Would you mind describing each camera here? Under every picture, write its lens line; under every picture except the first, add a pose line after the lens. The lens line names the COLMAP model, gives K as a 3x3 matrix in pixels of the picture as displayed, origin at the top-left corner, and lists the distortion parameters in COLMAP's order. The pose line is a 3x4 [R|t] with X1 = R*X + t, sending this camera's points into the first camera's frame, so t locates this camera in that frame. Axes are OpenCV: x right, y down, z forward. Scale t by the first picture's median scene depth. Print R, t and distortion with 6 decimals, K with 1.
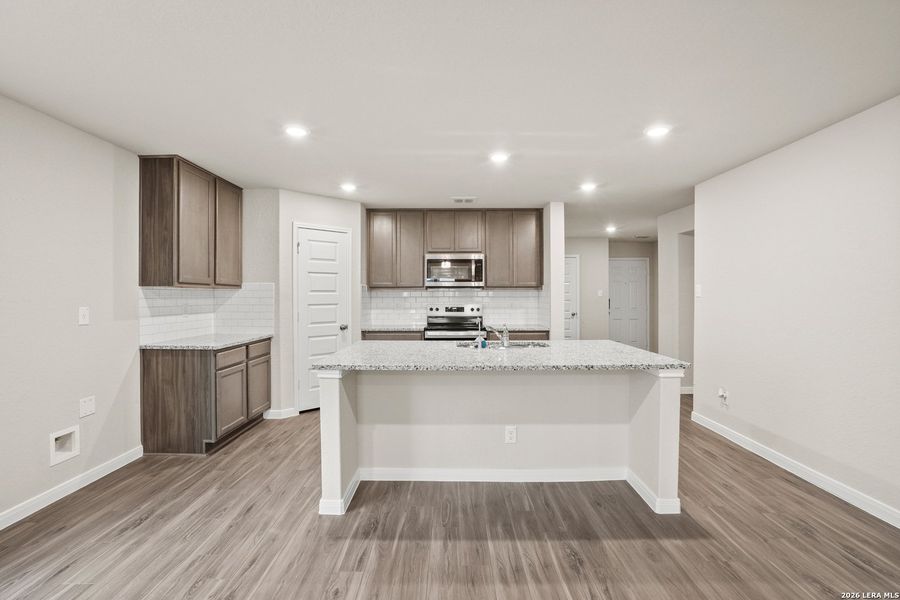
lens RADIAL K [[420.8, 0, 450.0], [0, 420.8, 300.0], [0, 0, 1]] dist [-0.034648, 0.013670]
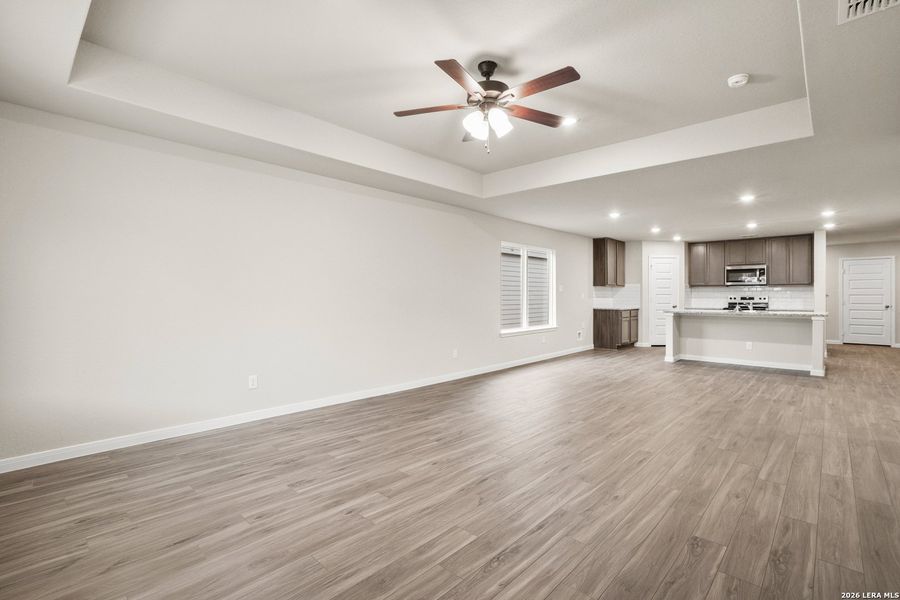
lens RADIAL K [[420.8, 0, 450.0], [0, 420.8, 300.0], [0, 0, 1]] dist [-0.034648, 0.013670]
pose [[0.739224, 0.008537, -0.673406, 0.413846], [-0.009087, 0.999955, 0.002702, 0.058013], [0.673399, 0.004122, 0.739268, -1.672483]]
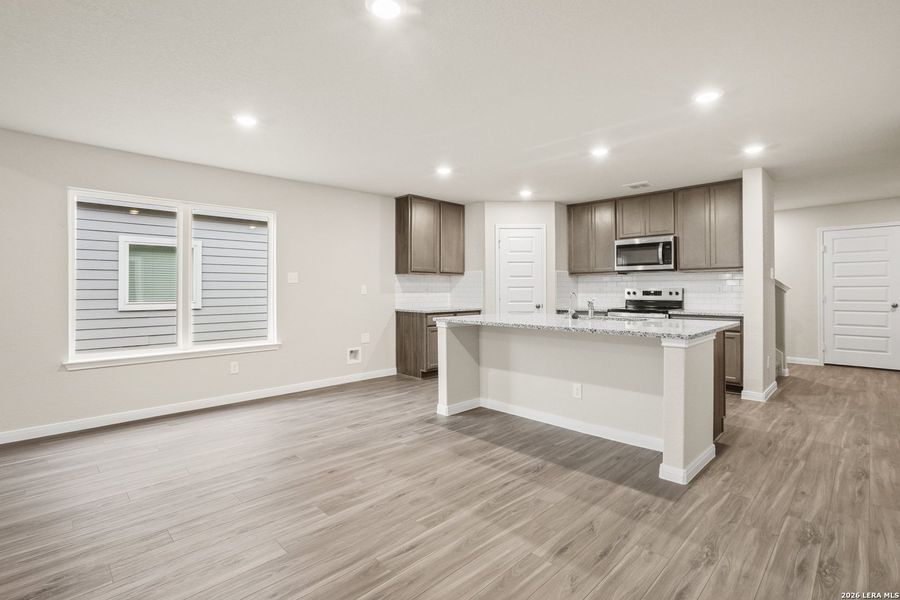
lens RADIAL K [[429.6, 0, 446.1], [0, 429.6, 285.1], [0, 0, 1]] dist [-0.028695, 0.013537]
pose [[0.707260, -0.006167, -0.706926, 0.643628], [-0.007273, 0.999846, -0.015998, 0.038411], [0.706916, 0.016456, 0.707106, -0.104151]]
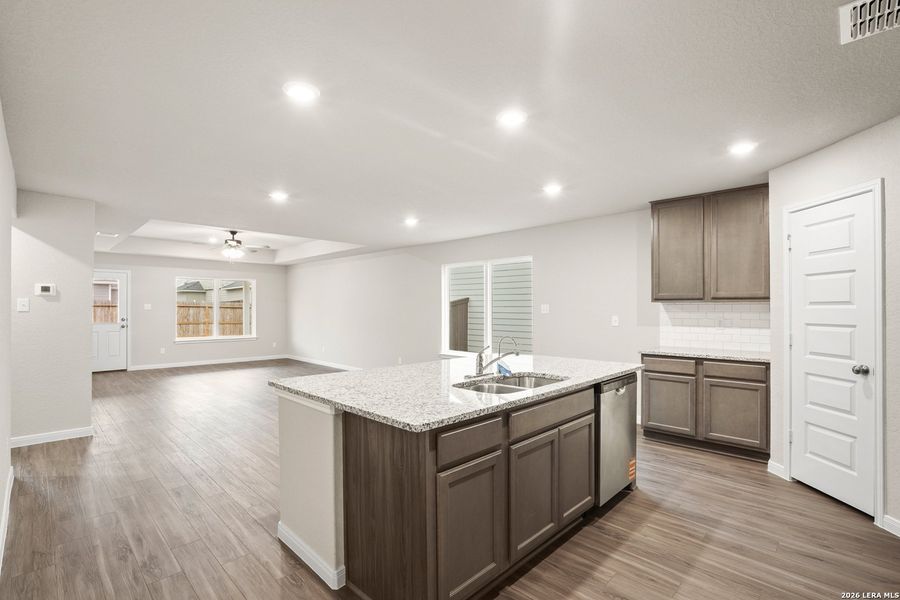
lens RADIAL K [[420.8, 0, 450.0], [0, 420.8, 300.0], [0, 0, 1]] dist [-0.034648, 0.013670]
pose [[-0.701453, -0.010389, -0.712640, 0.715628], [-0.004909, 0.999940, -0.009745, -0.024398], [0.712699, -0.003338, -0.701462, 1.455621]]
